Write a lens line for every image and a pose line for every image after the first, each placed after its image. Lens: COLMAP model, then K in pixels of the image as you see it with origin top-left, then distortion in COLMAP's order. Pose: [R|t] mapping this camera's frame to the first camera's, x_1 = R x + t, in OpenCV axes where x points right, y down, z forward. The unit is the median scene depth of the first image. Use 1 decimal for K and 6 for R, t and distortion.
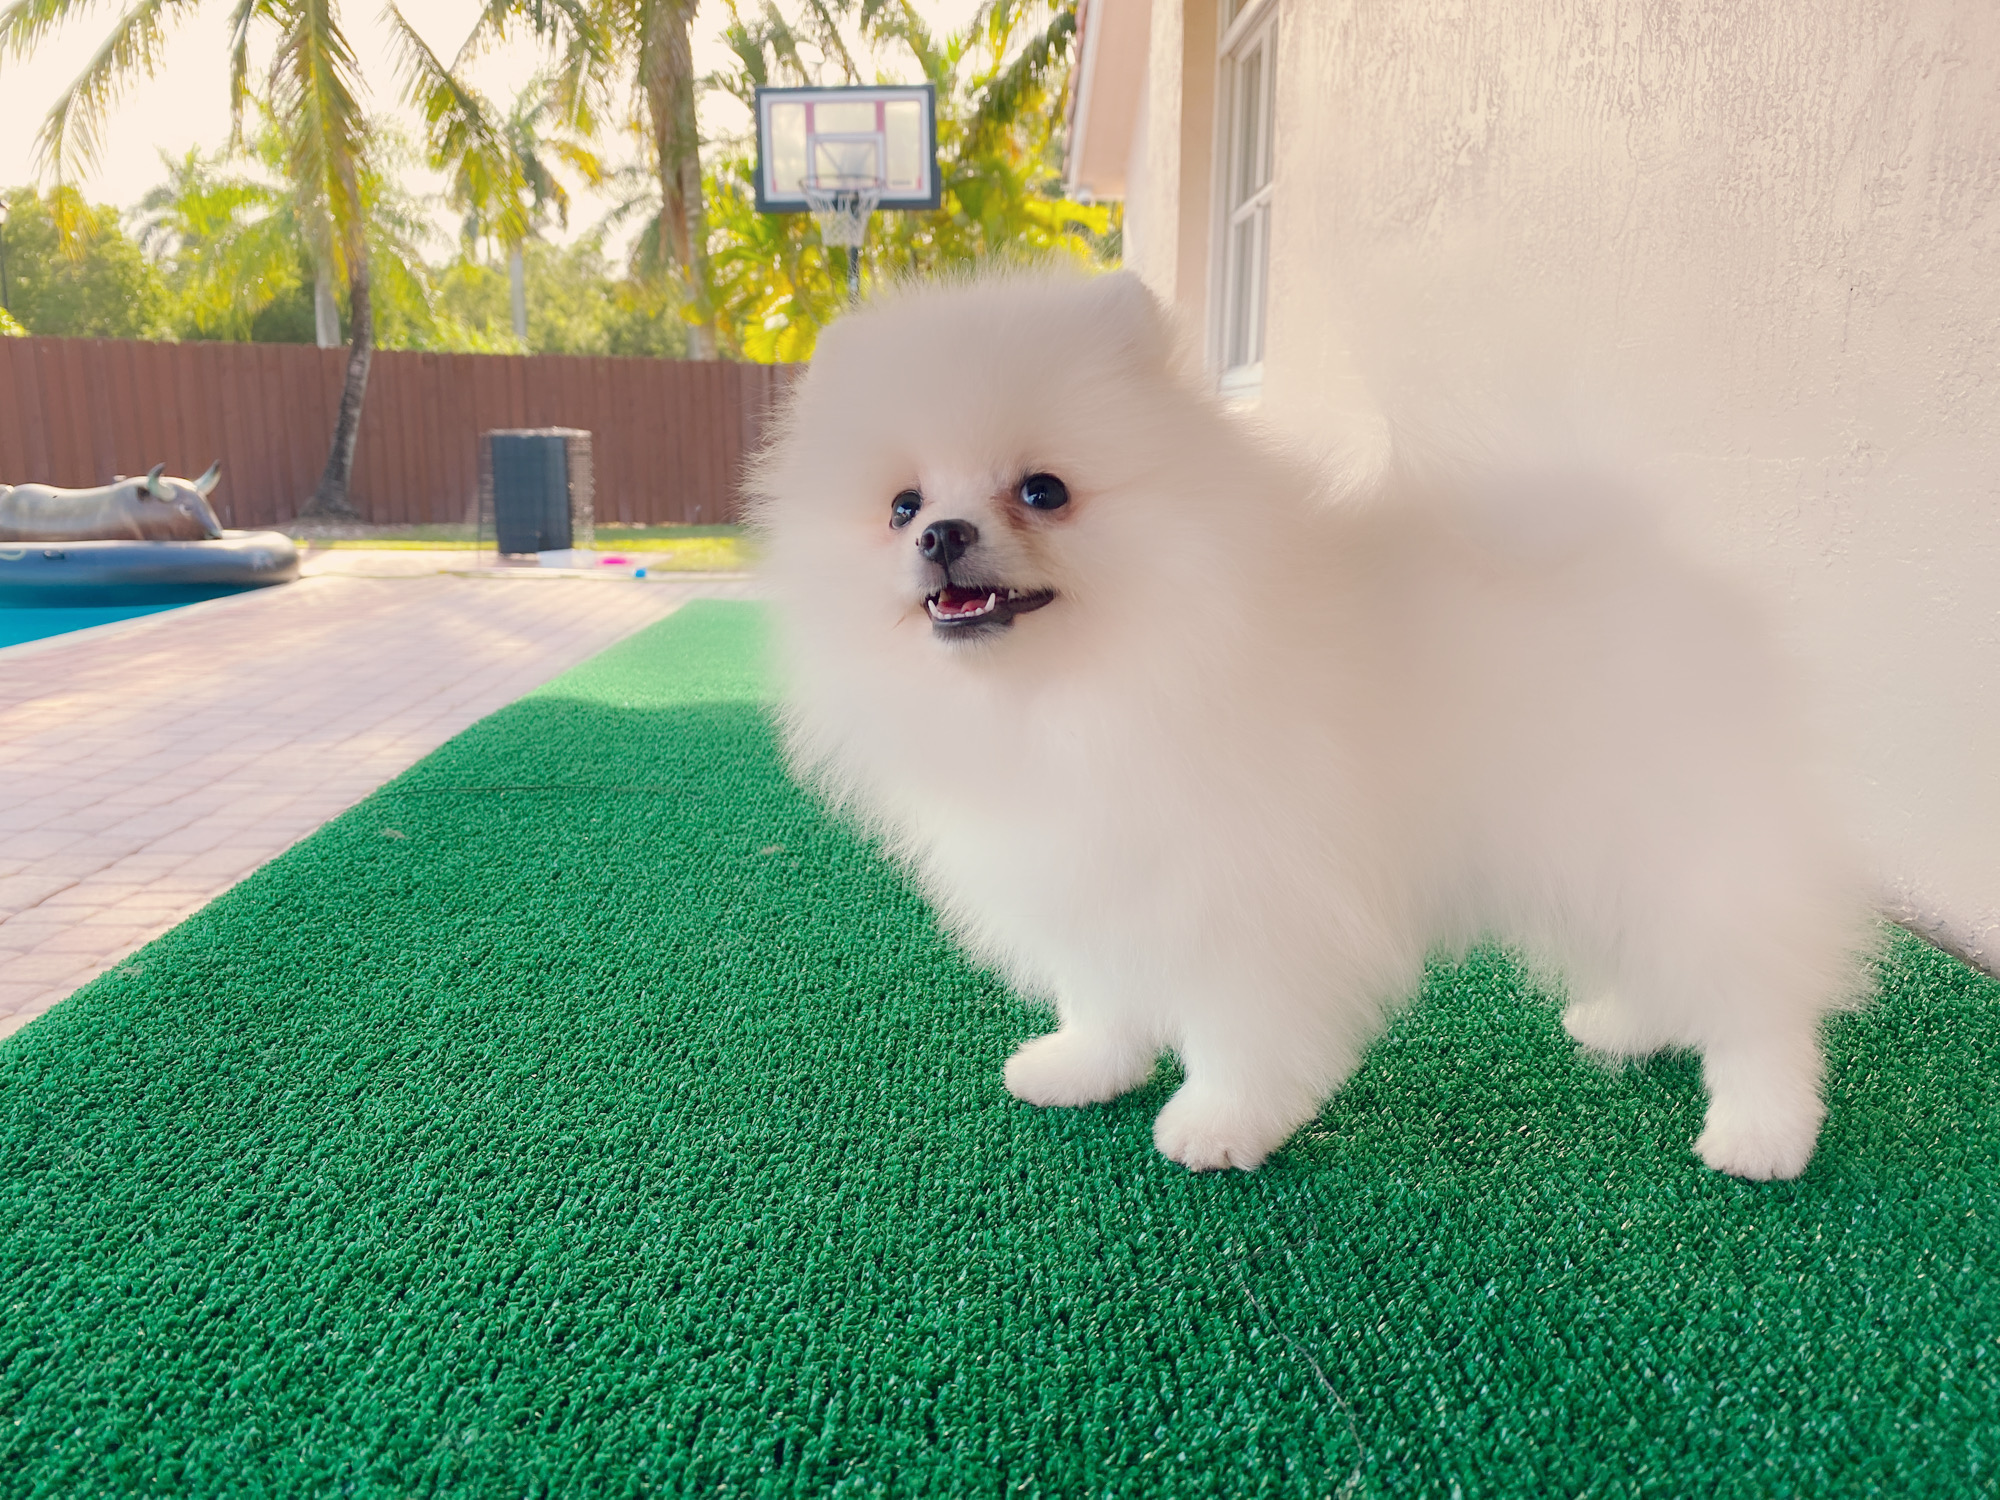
lens RADIAL K [[1705.9, 0, 1000.0], [0, 1705.9, 750.0], [0, 0, 1]] dist [0.107031, -0.001920]
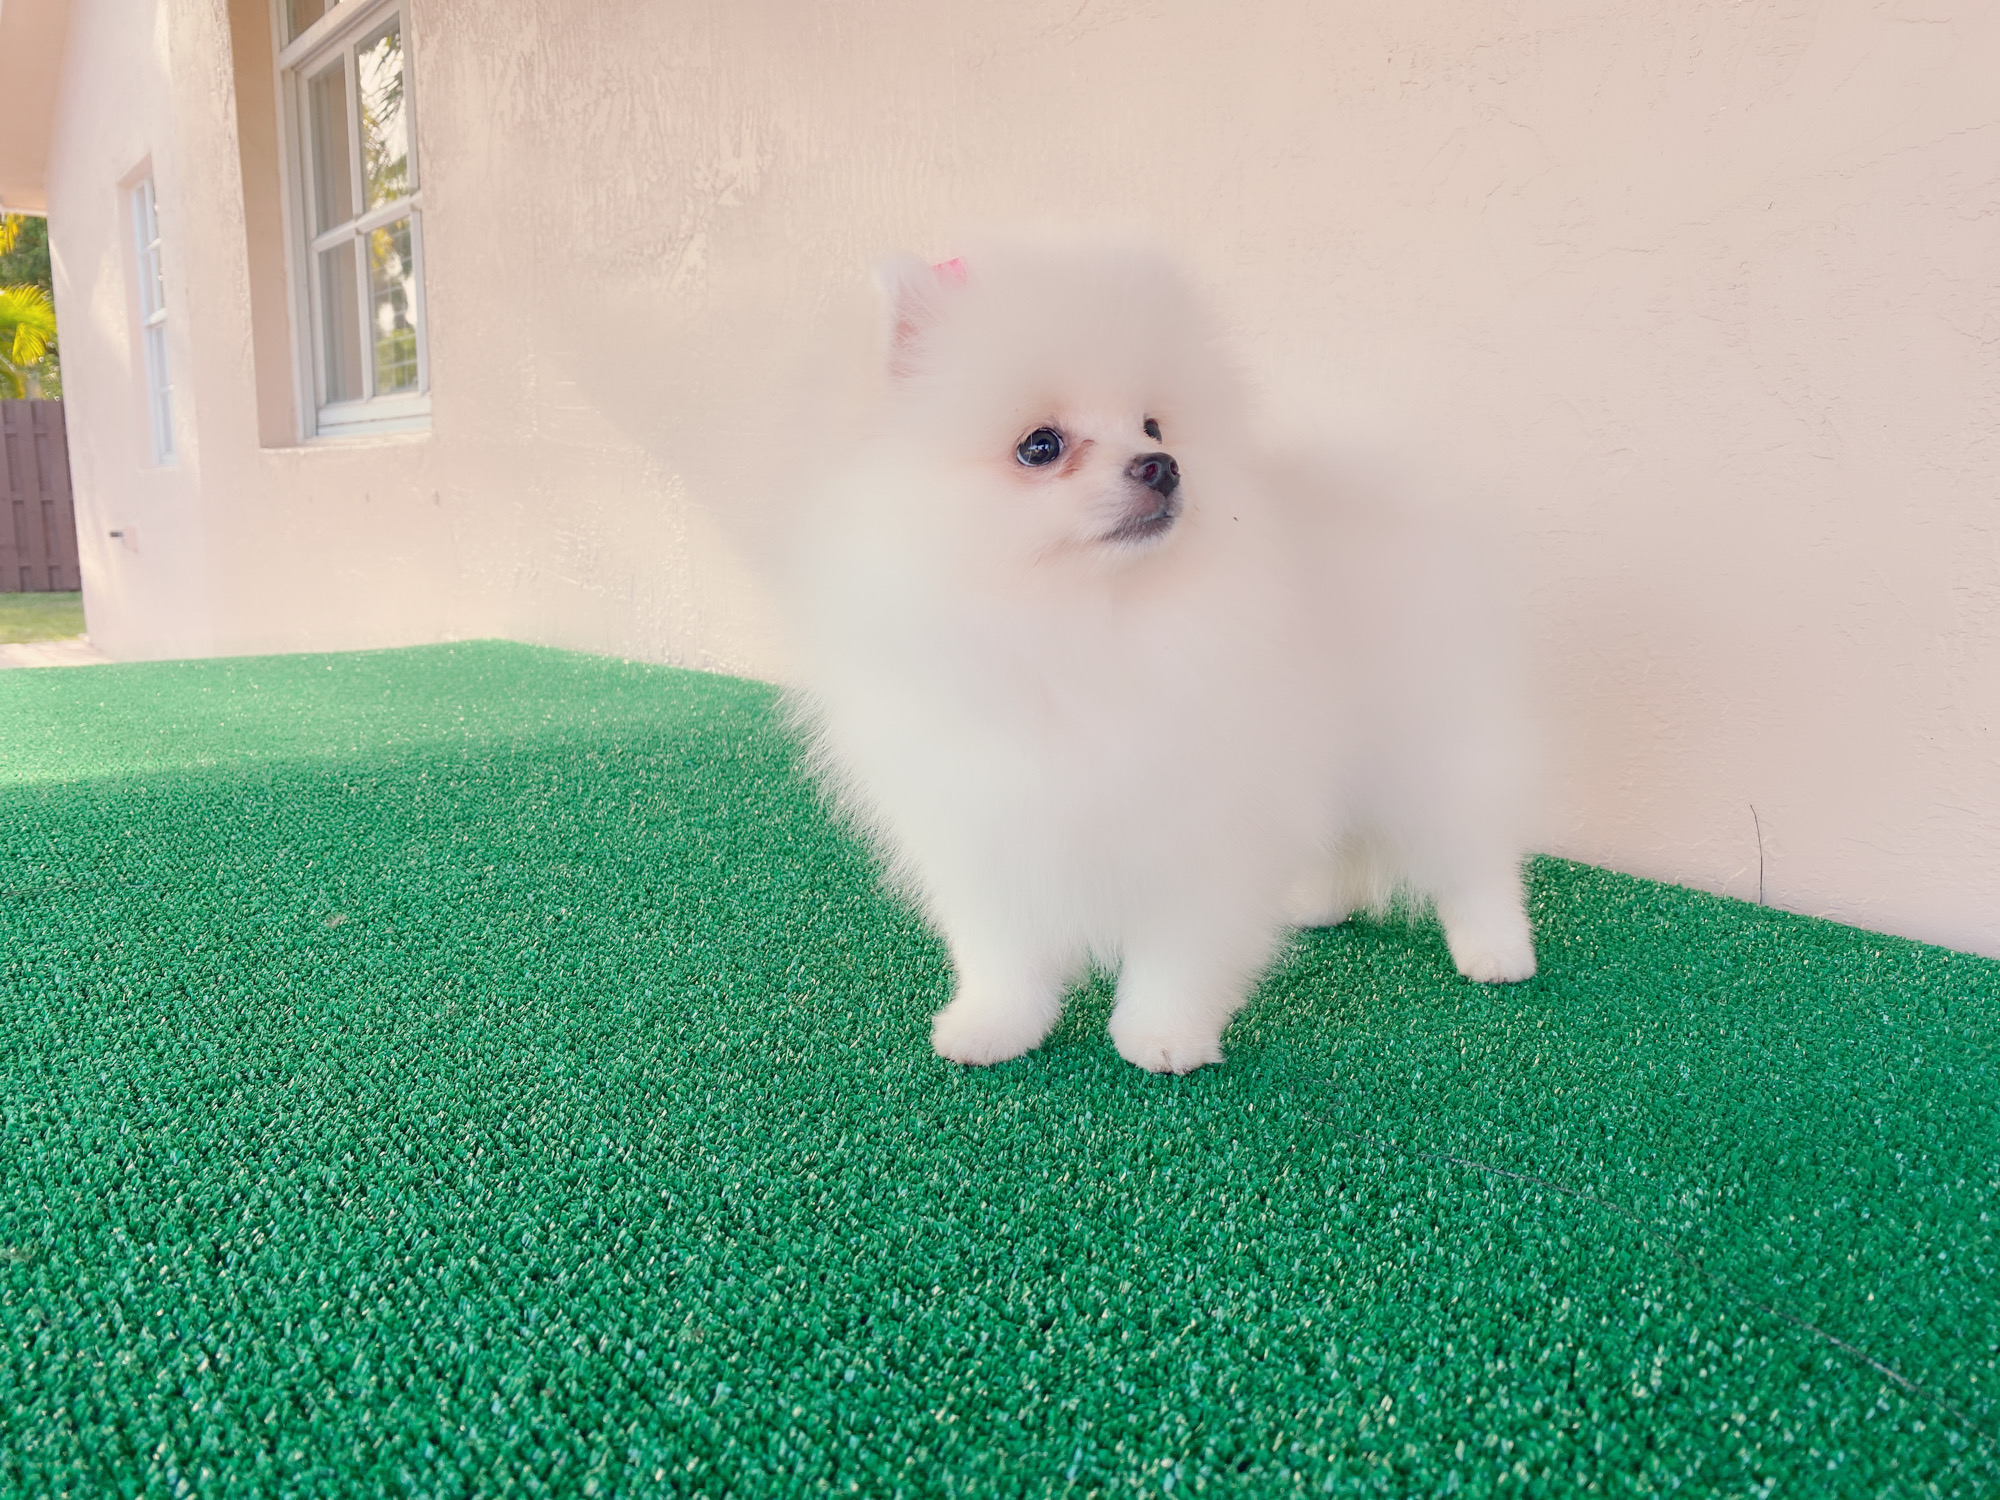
lens RADIAL K [[1705.9, 0, 1000.0], [0, 1705.9, 750.0], [0, 0, 1]] dist [0.107031, -0.001920]
pose [[0.805821, -0.107595, 0.582302, -0.249525], [0.130133, 0.991492, 0.003118, 0.010105], [-0.577683, 0.073264, 0.812967, 0.075337]]
